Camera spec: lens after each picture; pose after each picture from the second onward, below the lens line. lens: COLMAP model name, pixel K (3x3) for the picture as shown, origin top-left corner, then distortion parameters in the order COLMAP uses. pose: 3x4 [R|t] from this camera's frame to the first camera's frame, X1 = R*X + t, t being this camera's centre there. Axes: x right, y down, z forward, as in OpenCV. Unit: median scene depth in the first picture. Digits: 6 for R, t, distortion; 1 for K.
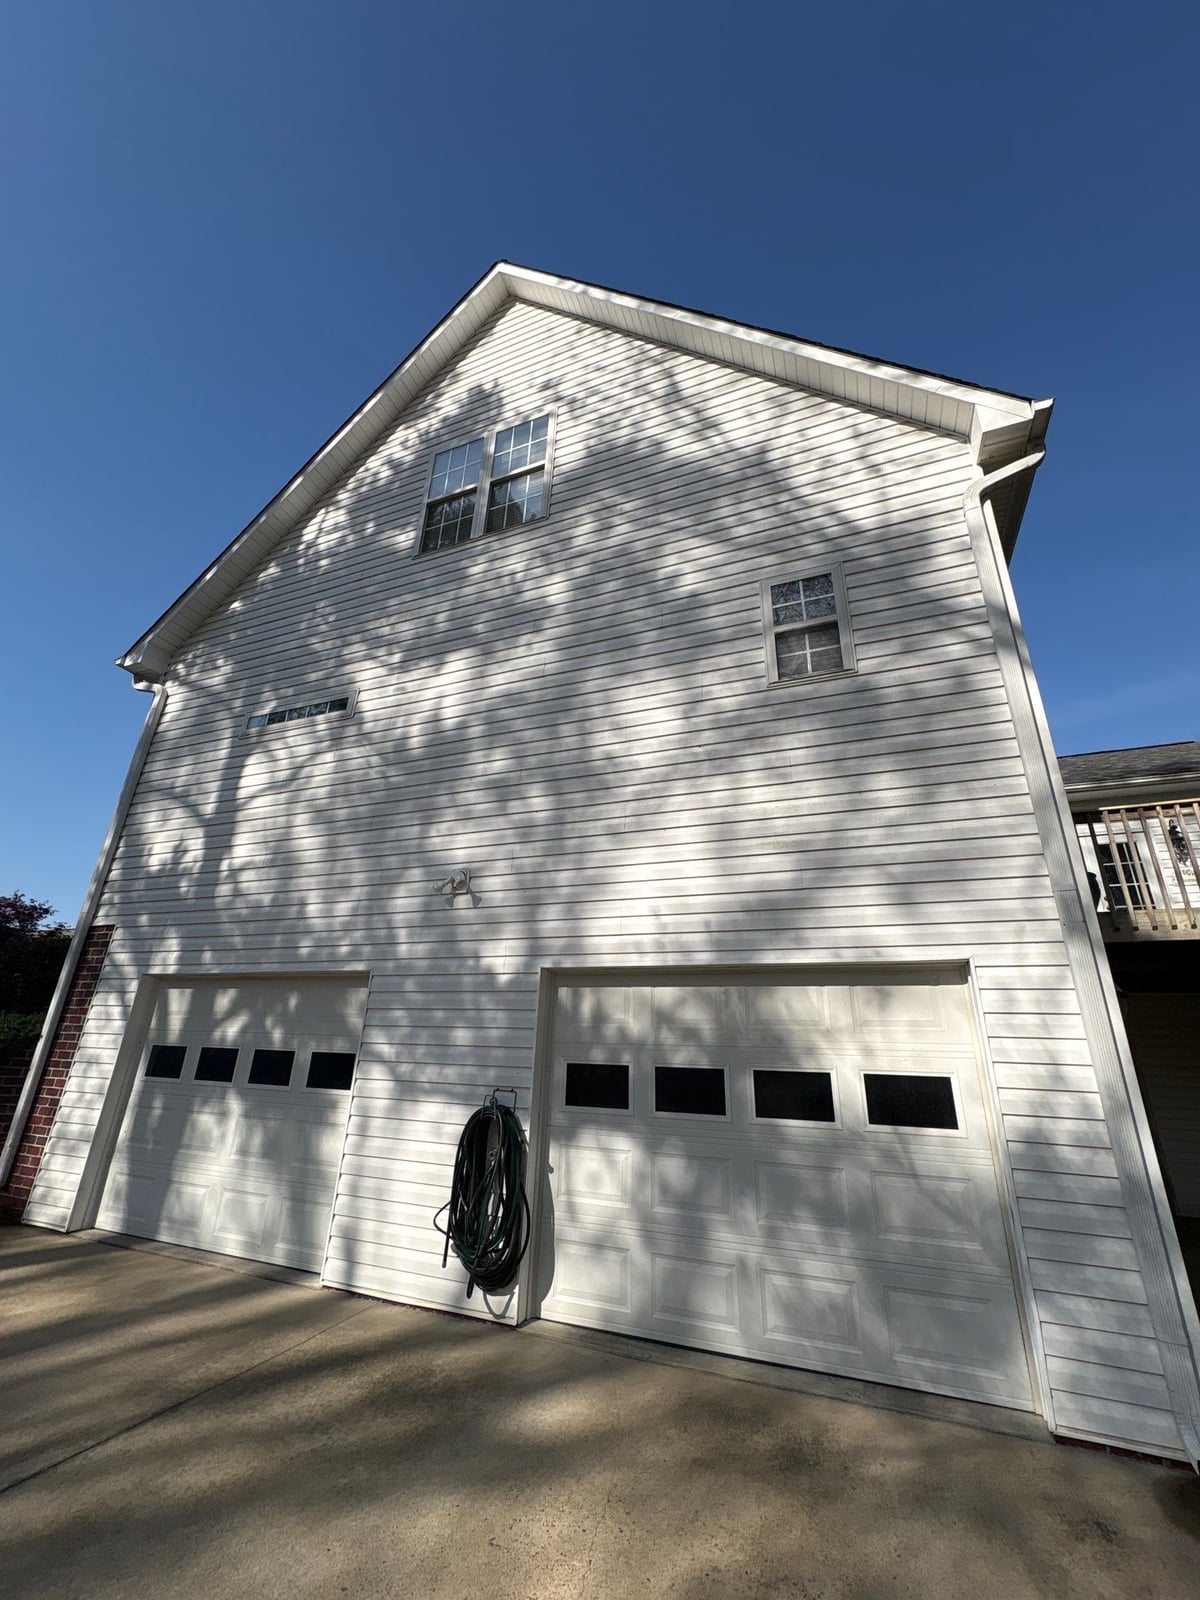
lens RADIAL K [[684.9, 0, 603.4], [0, 684.9, 723.9], [0, 0, 1]] dist [-0.006629, -0.000143]
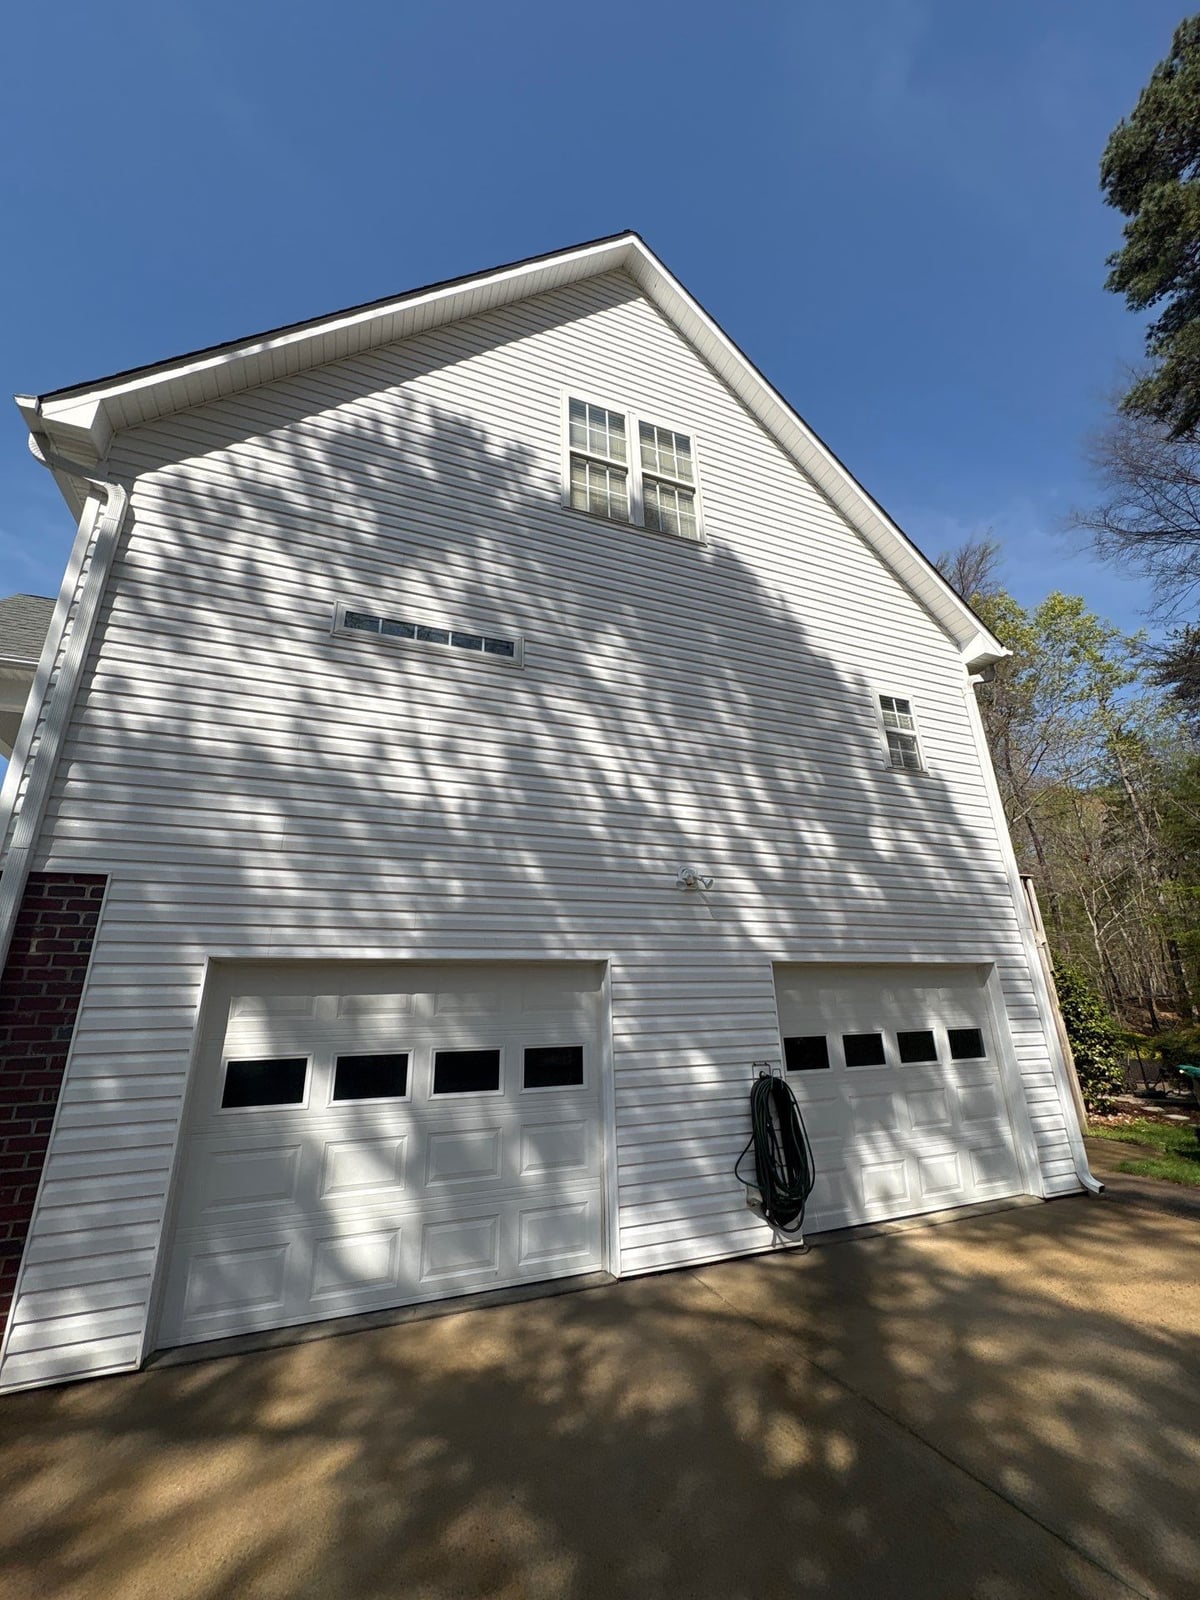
lens RADIAL K [[637.7, 0, 601.0], [0, 637.7, 804.7], [0, 0, 1]] dist [-0.002975, 0.000476]
pose [[0.701427, 0.190261, 0.686877, -0.646398], [-0.255288, 0.966839, -0.007114, 0.104228], [-0.665453, -0.170361, 0.726738, 0.260531]]
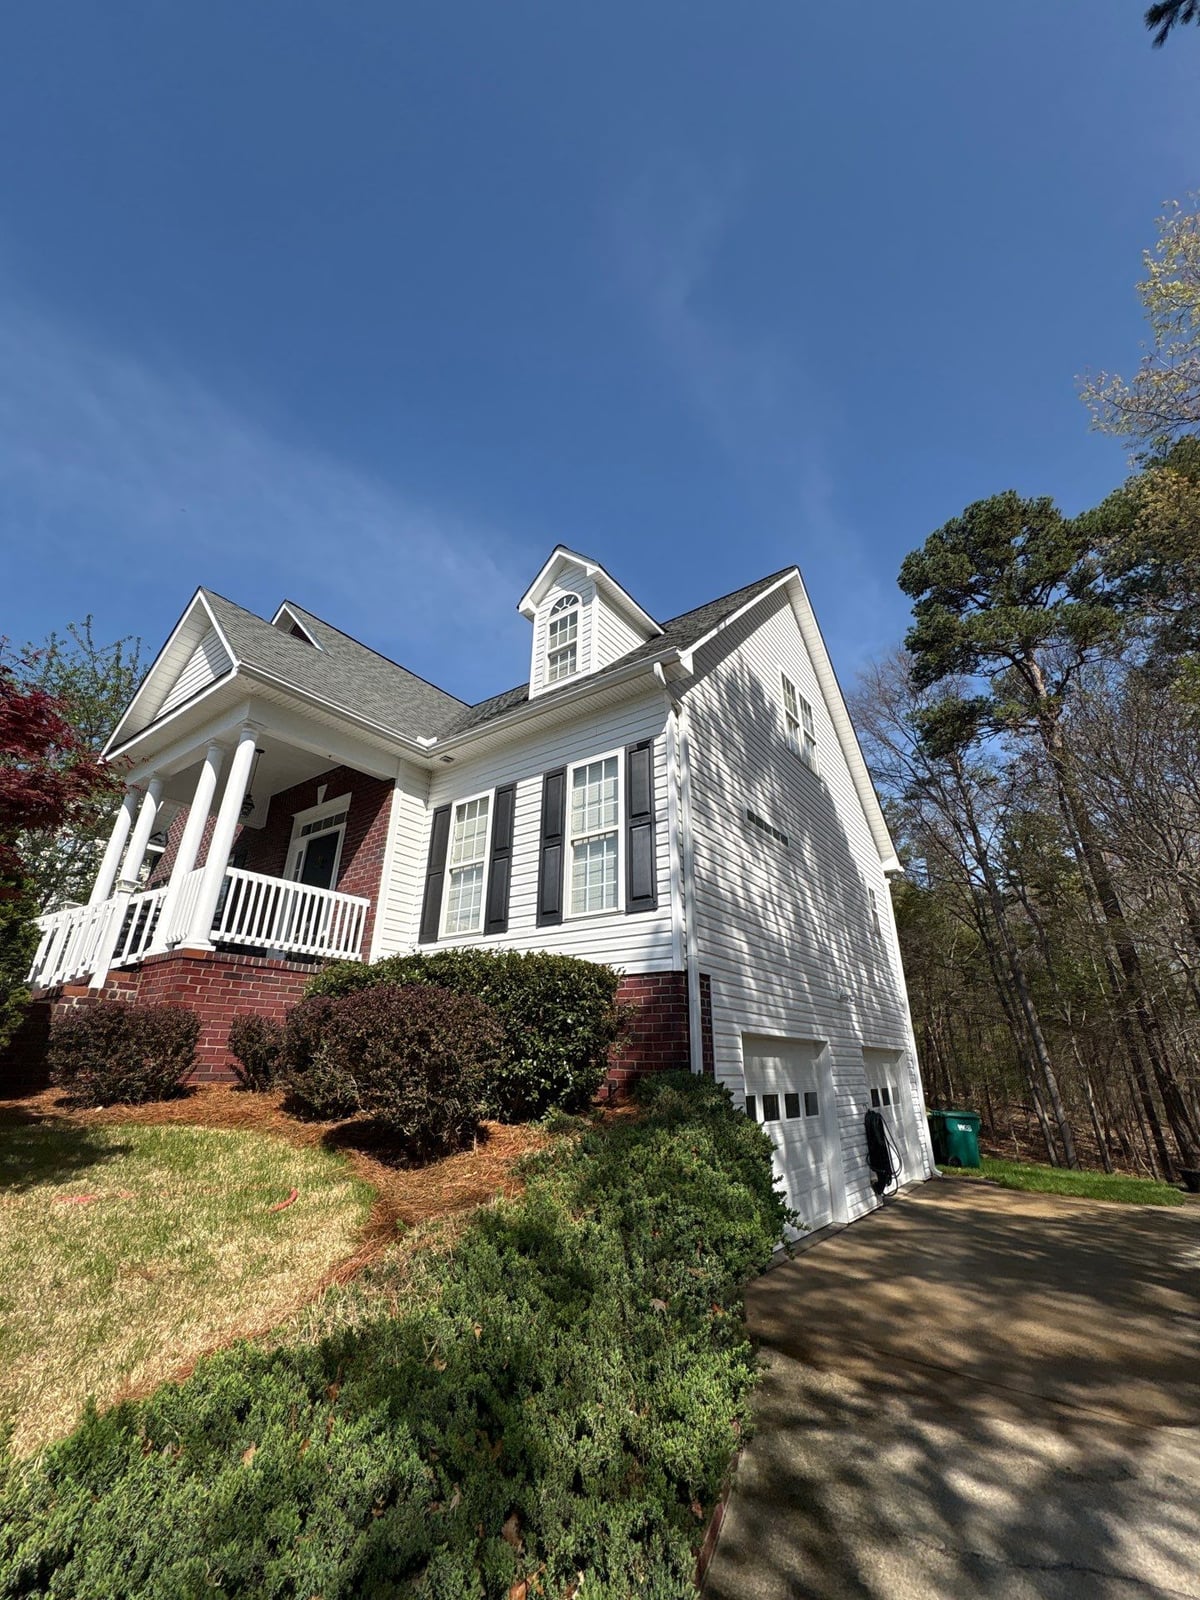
lens RADIAL K [[637.7, 0, 601.0], [0, 637.7, 804.7], [0, 0, 1]] dist [-0.002975, 0.000476]
pose [[0.222282, 0.357260, 0.907169, -1.347731], [-0.409849, 0.878484, -0.245539, 0.302036], [-0.884655, -0.317224, 0.341694, 0.750247]]
